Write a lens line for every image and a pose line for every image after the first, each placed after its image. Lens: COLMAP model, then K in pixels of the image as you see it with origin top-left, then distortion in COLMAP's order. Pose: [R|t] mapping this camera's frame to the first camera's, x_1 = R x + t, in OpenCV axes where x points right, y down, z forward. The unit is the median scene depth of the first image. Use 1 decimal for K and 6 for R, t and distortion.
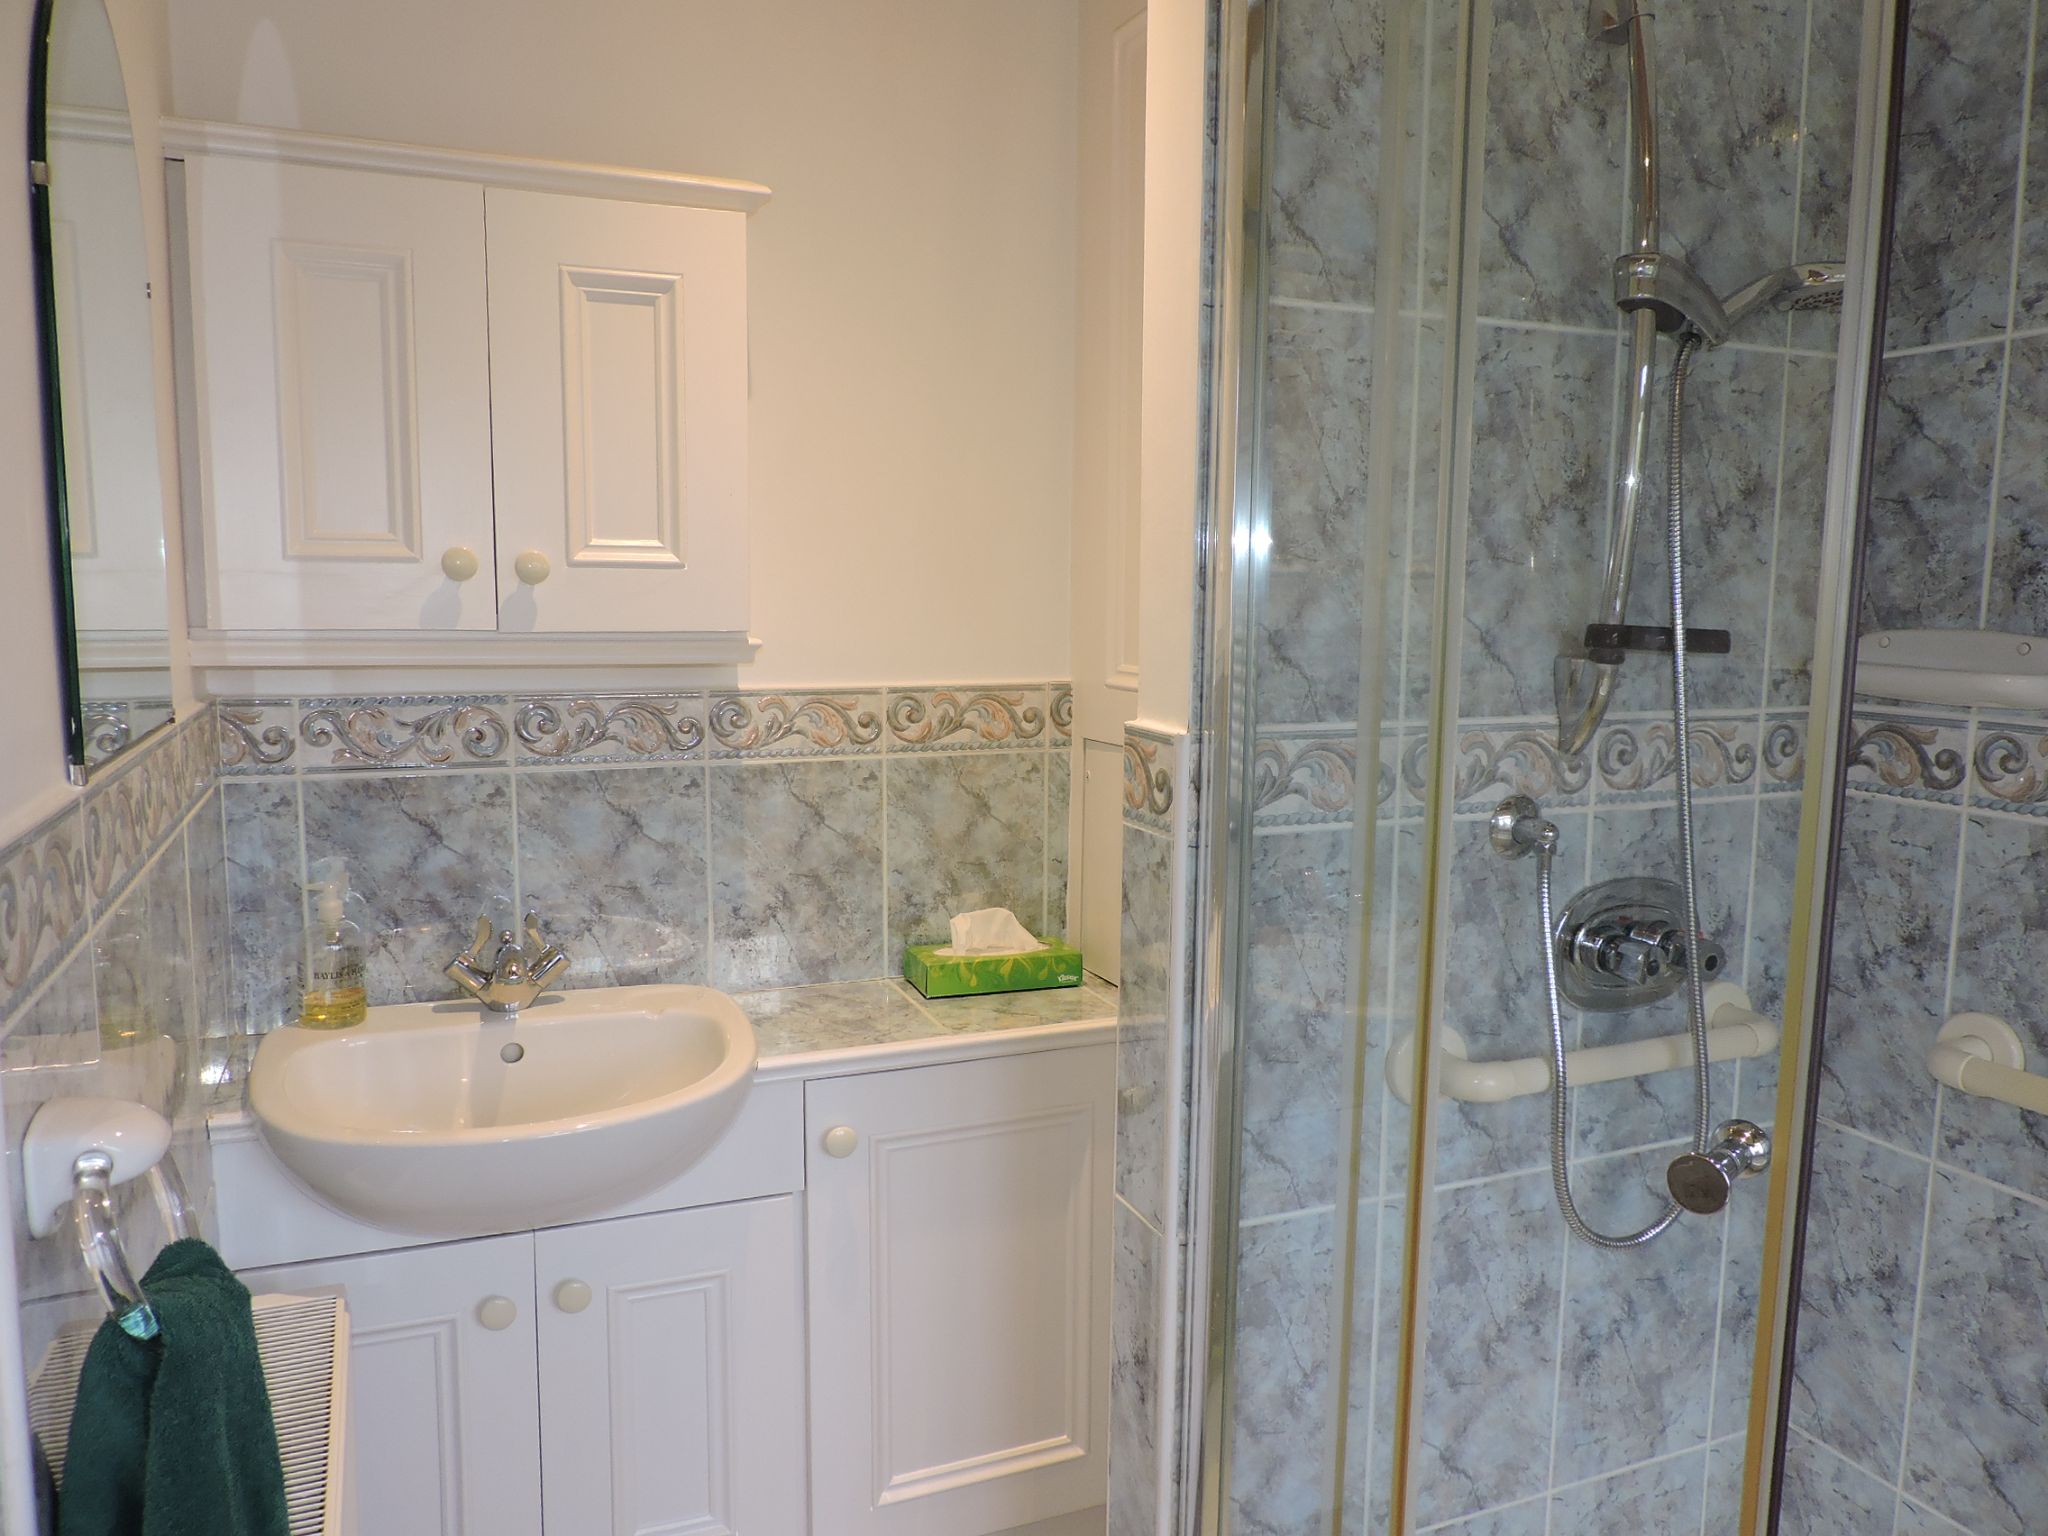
lens RADIAL K [[1508.6, 0, 1027.3], [0, 1508.6, 773.9], [0, 0, 1]] dist [-0.011262, 0.002965]
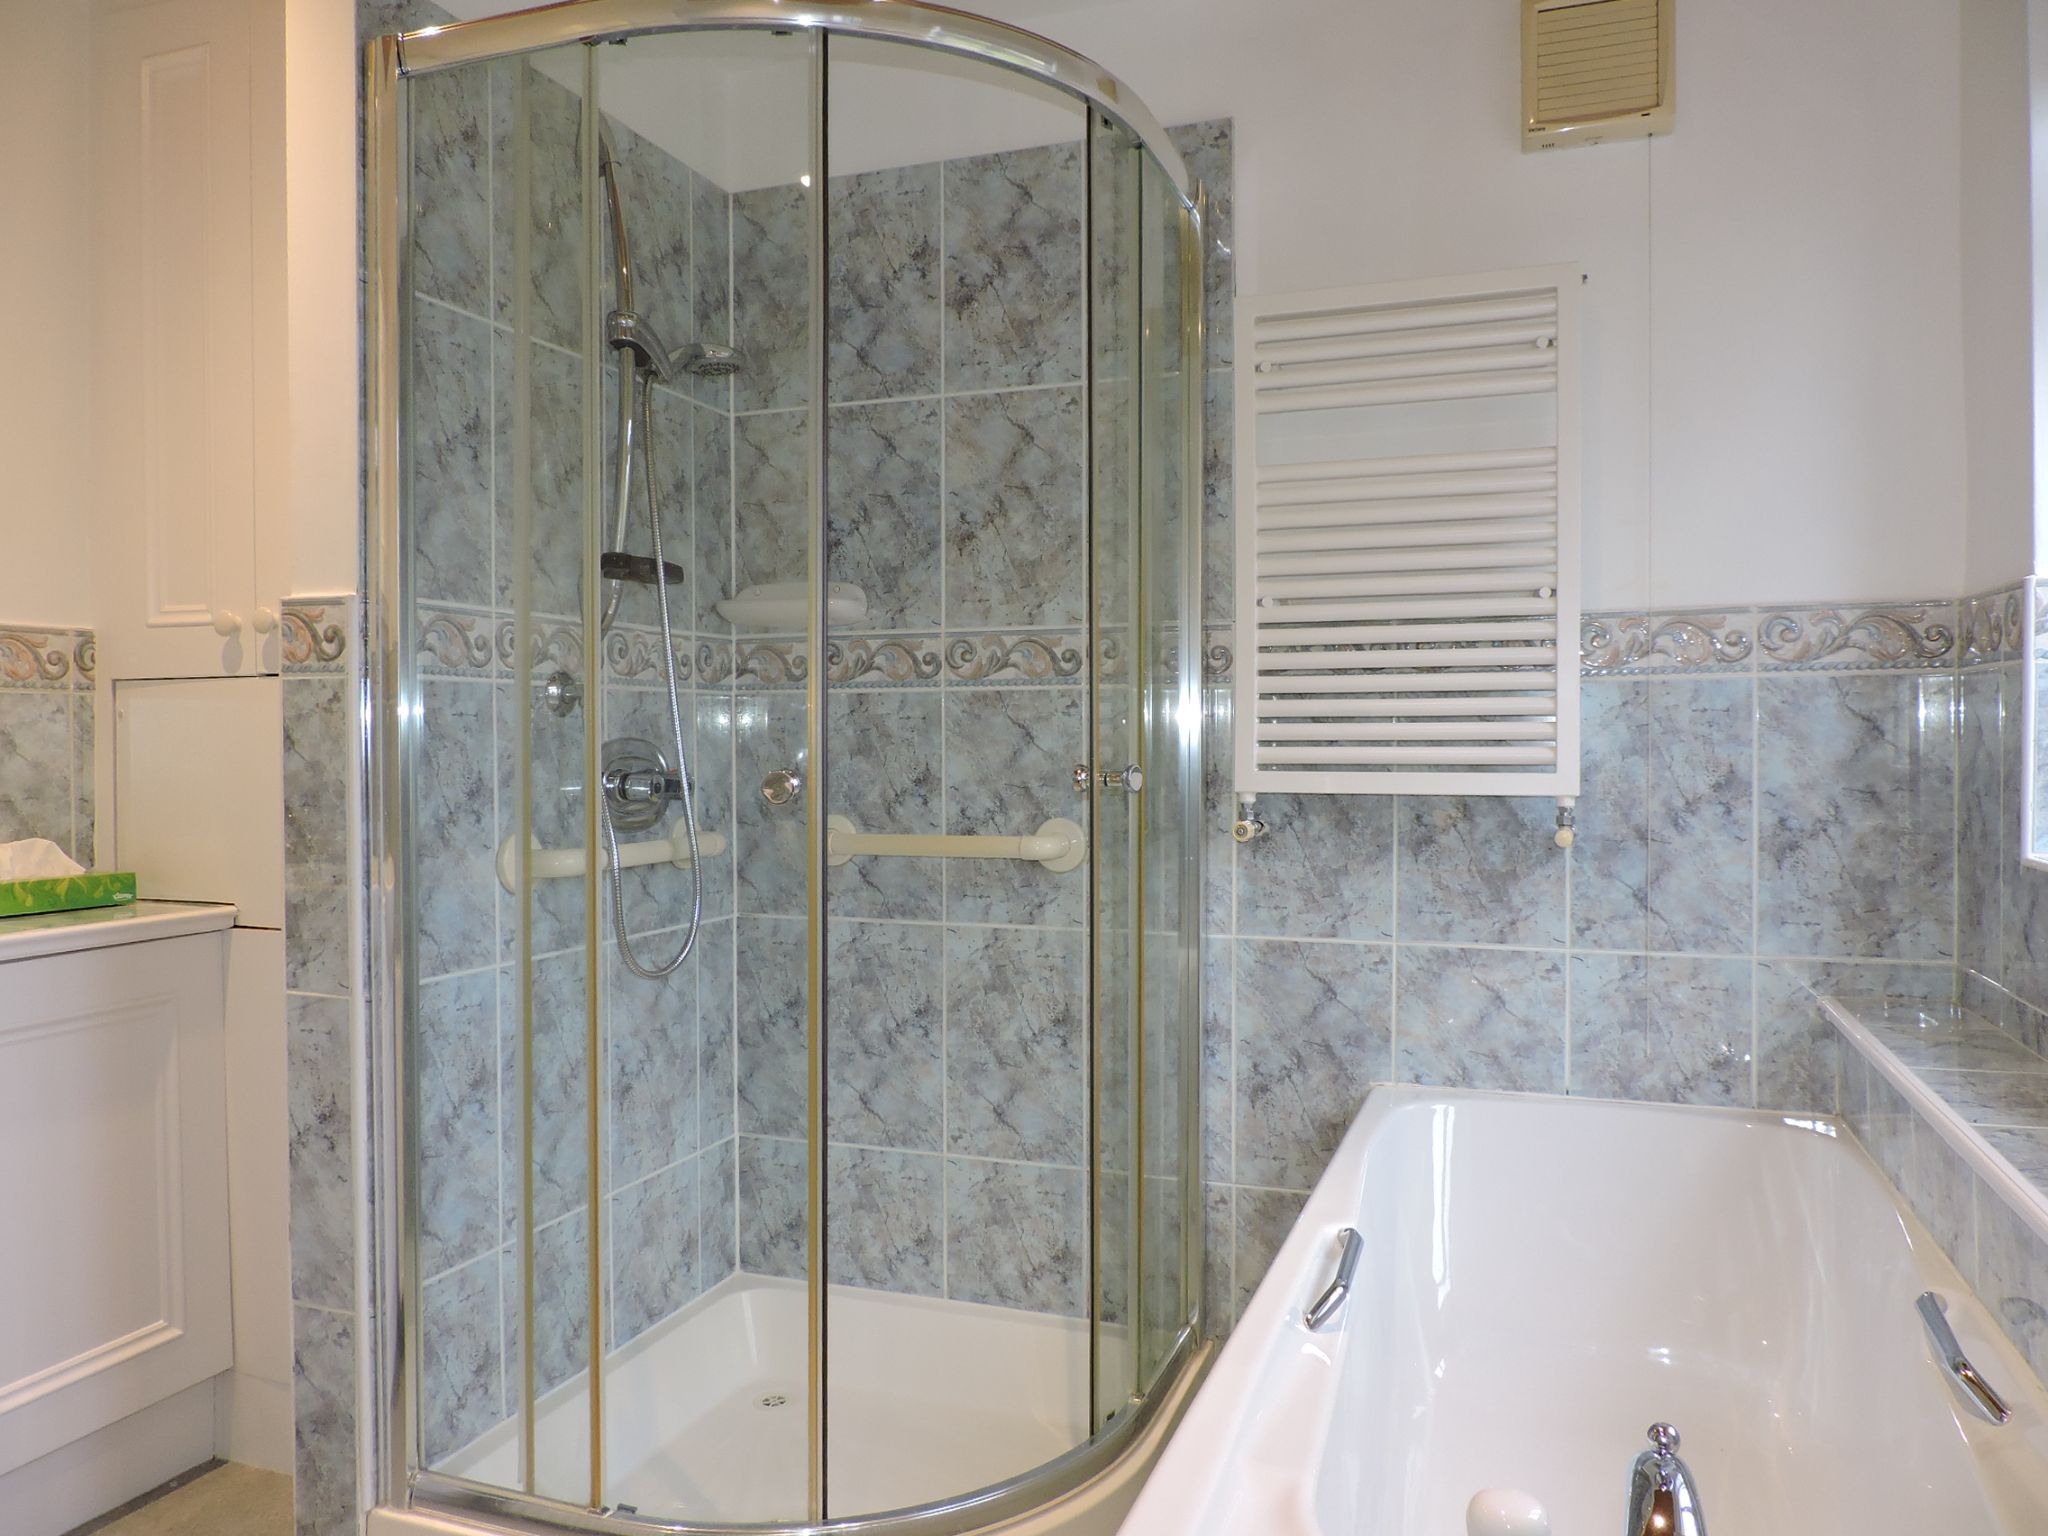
lens RADIAL K [[1417.7, 0, 1097.0], [0, 1417.7, 780.1], [0, 0, 1]] dist [-0.015712, -0.009093]
pose [[0.658069, -0.044341, 0.751651, -0.338617], [0.107345, 0.993593, -0.035366, 0.208065], [-0.745267, 0.103959, 0.658612, -0.240669]]
